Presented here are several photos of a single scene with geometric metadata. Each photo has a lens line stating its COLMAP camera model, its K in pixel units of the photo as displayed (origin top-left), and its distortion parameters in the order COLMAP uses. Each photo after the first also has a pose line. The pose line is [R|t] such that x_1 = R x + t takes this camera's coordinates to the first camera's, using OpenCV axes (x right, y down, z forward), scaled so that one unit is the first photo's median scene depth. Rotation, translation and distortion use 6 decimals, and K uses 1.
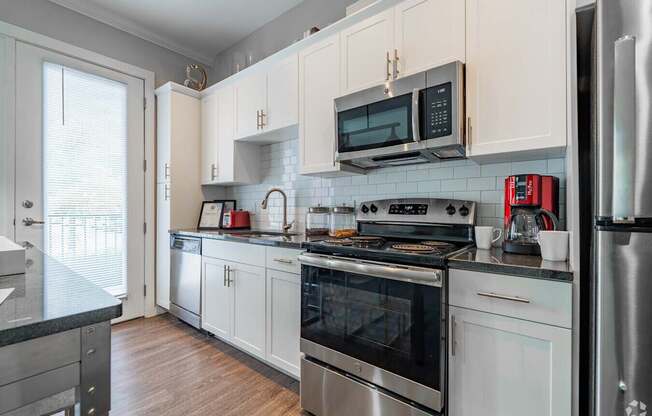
lens RADIAL K [[285.5, 0, 321.6], [0, 285.5, 204.9], [0, 0, 1]] dist [0.009200, 0.000368]
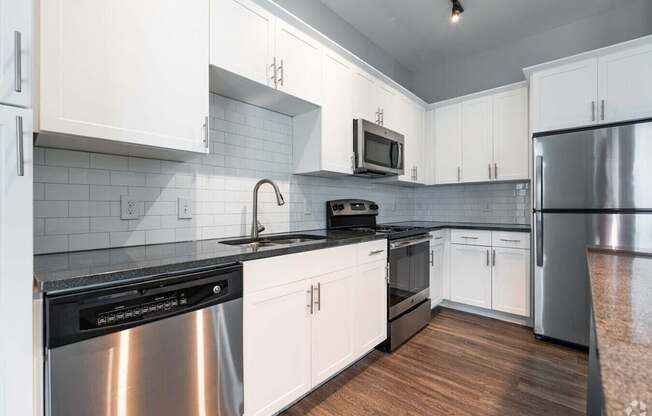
lens RADIAL K [[285.5, 0, 321.1], [0, 285.5, 209.3], [0, 0, 1]] dist [0.009200, 0.000368]
pose [[0.044328, -0.010139, 0.998966, -1.347202], [-0.016297, 0.999808, 0.010871, 0.019348], [-0.998884, -0.016762, 0.044154, 1.233553]]
